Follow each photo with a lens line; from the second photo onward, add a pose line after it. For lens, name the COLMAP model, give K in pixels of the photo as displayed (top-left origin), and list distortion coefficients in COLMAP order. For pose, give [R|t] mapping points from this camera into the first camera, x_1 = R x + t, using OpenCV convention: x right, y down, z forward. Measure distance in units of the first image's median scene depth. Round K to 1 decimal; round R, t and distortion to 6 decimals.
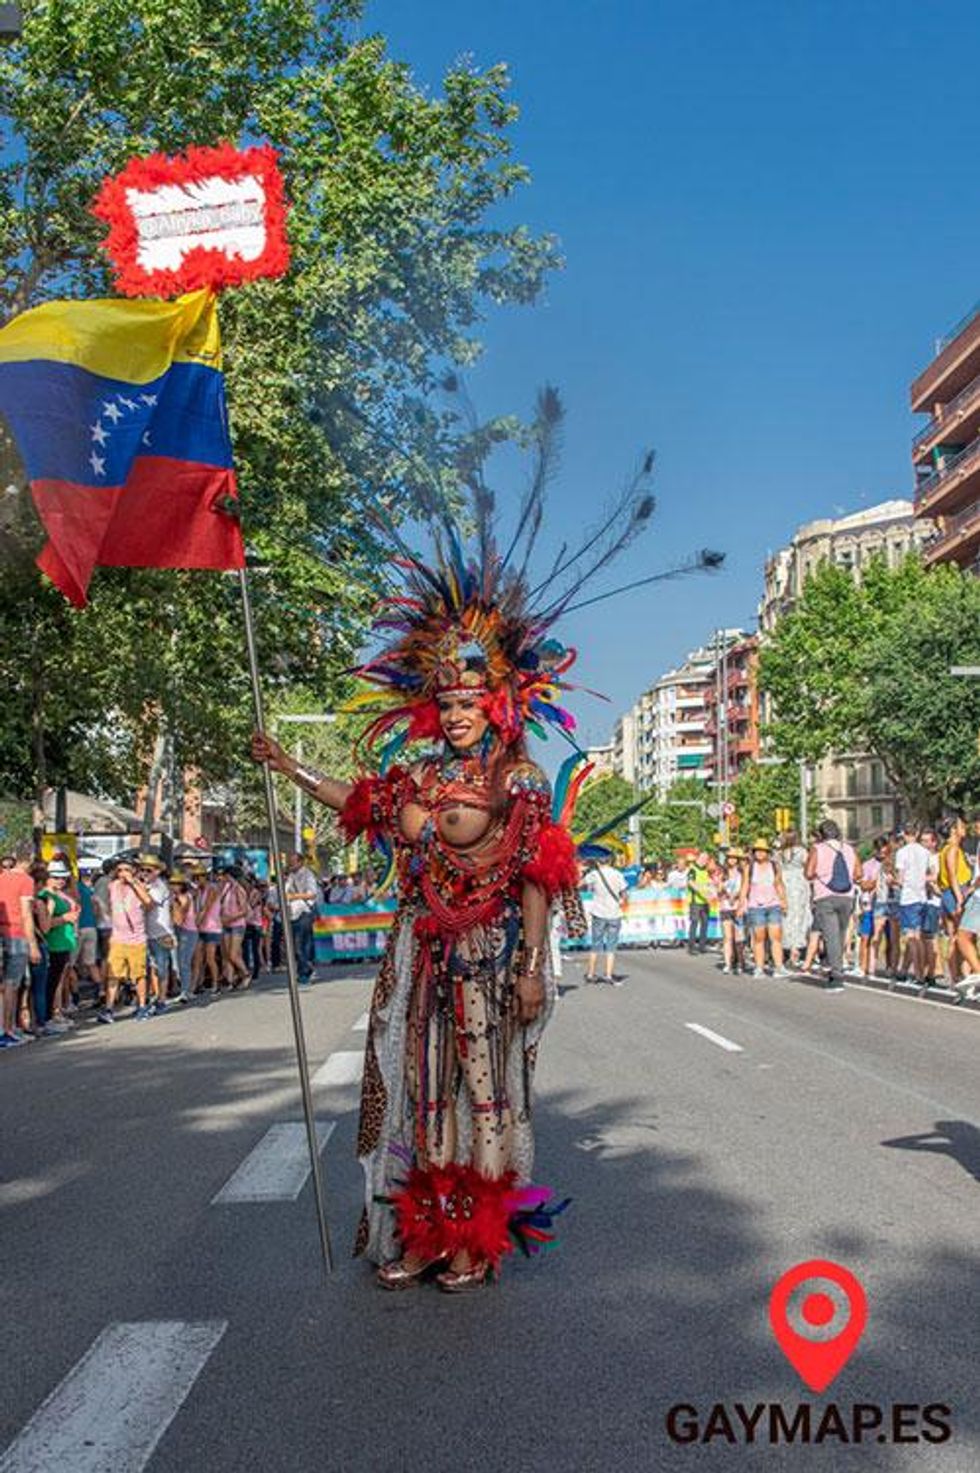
lens RADIAL K [[1883.9, 0, 490.0], [0, 1883.9, 736.5], [0, 0, 1]] dist [-0.113777, 0.554079]
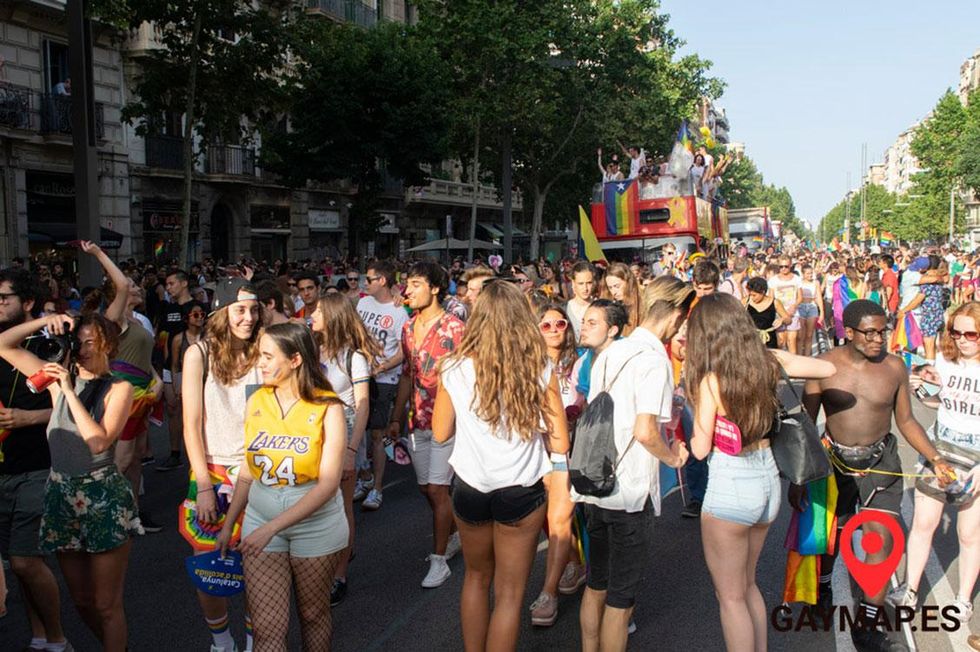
lens RADIAL K [[1253.4, 0, 490.0], [0, 1253.4, 326.0], [0, 0, 1]] dist [-0.113777, 0.554079]
pose [[0.959050, 0.020017, -0.282528, 0.081908], [0.023281, 0.988553, 0.149066, -0.050007], [0.282277, -0.149540, 0.947606, -0.374171]]
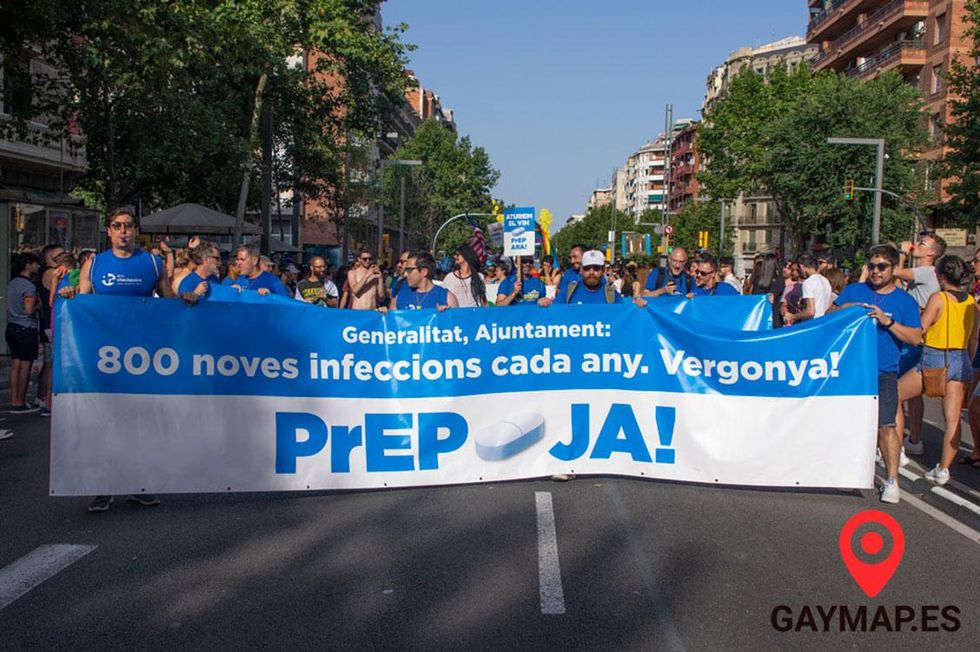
lens RADIAL K [[1033.2, 0, 490.0], [0, 1033.2, 326.0], [0, 0, 1]] dist [-0.009707, 0.024713]
pose [[0.997832, 0.036582, -0.054716, 0.023277], [-0.028701, 0.989953, 0.138455, 0.003691], [0.059231, -0.136585, 0.988856, 0.122069]]
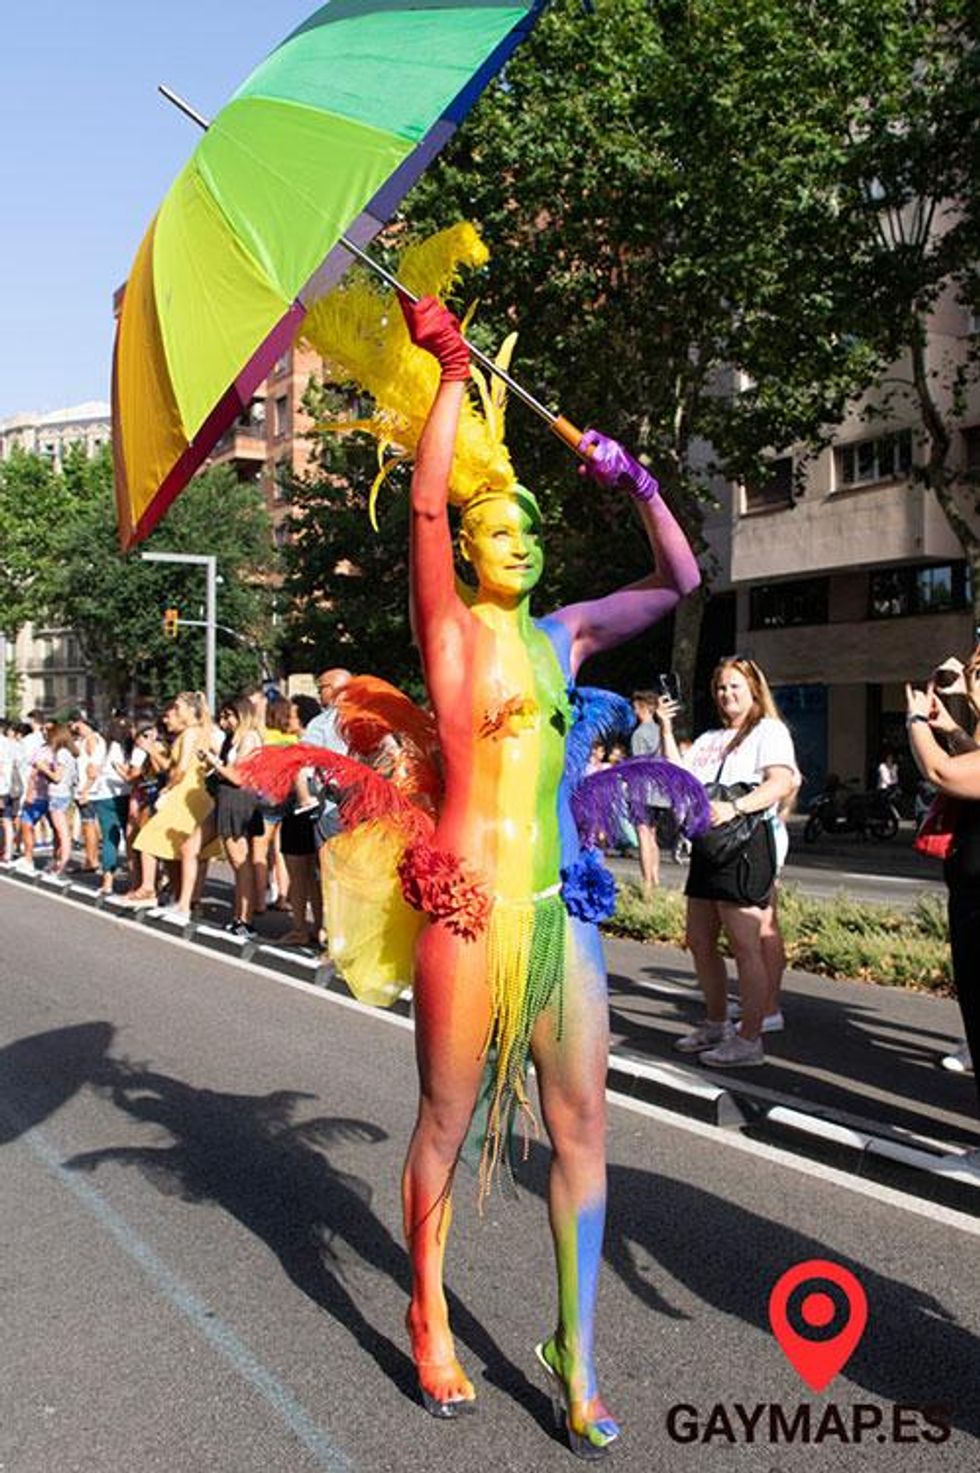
lens RADIAL K [[1591.6, 0, 490.0], [0, 1591.6, 736.5], [0, 0, 1]] dist [0.019270, 0.007063]
pose [[0.897395, 0.008514, 0.441147, 0.014908], [-0.041081, 0.997083, 0.064324, 0.001264], [-0.439312, -0.075847, 0.895127, 0.056037]]
